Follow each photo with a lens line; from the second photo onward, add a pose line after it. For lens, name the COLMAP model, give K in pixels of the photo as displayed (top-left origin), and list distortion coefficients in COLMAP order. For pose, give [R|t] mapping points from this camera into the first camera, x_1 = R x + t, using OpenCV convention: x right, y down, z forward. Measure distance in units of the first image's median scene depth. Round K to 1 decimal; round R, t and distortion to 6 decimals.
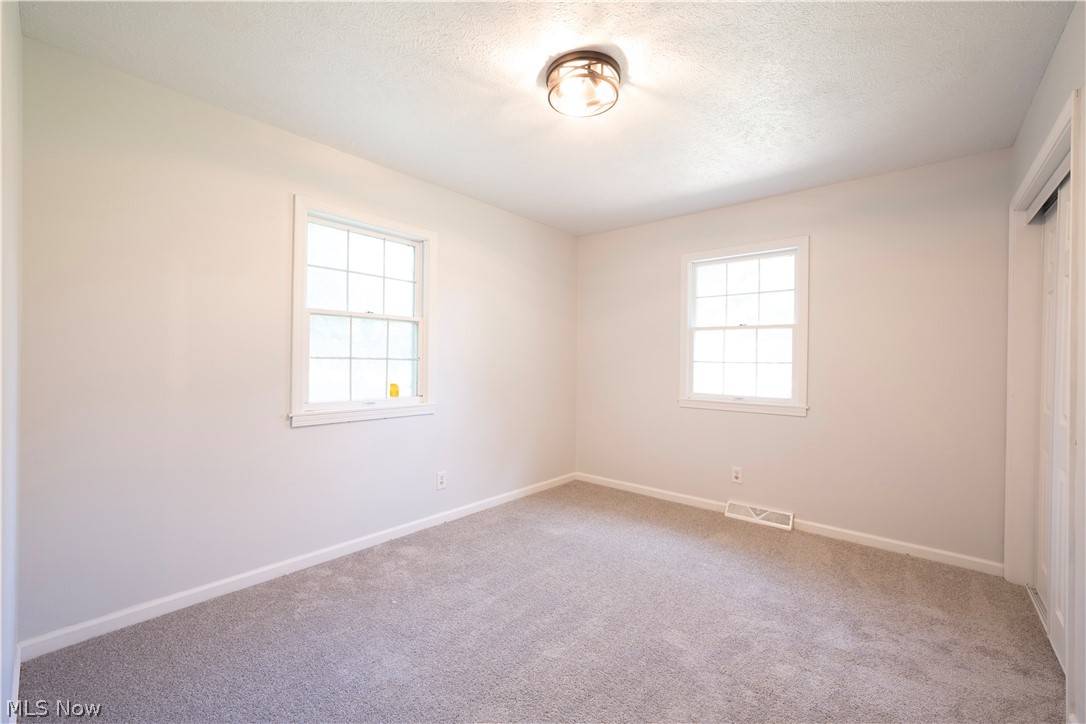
lens RADIAL K [[457.4, 0, 543.0], [0, 457.4, 365.8], [0, 0, 1]] dist [0.000254, -0.000014]
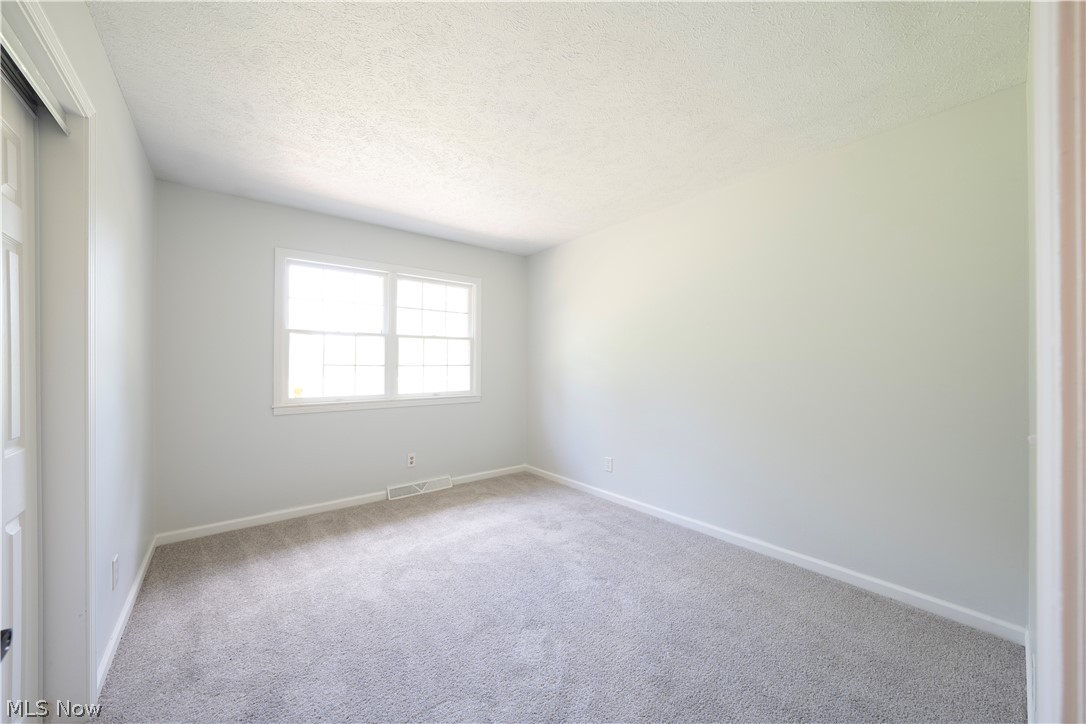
lens RADIAL K [[398.7, 0, 548.4], [0, 398.7, 365.1], [0, 0, 1]] dist [-0.000021, -0.000003]
pose [[0.200244, -0.008055, 0.979713, -0.558598], [0.016126, 0.999858, 0.004925, -0.007814], [-0.979613, 0.014813, 0.200345, 0.484685]]
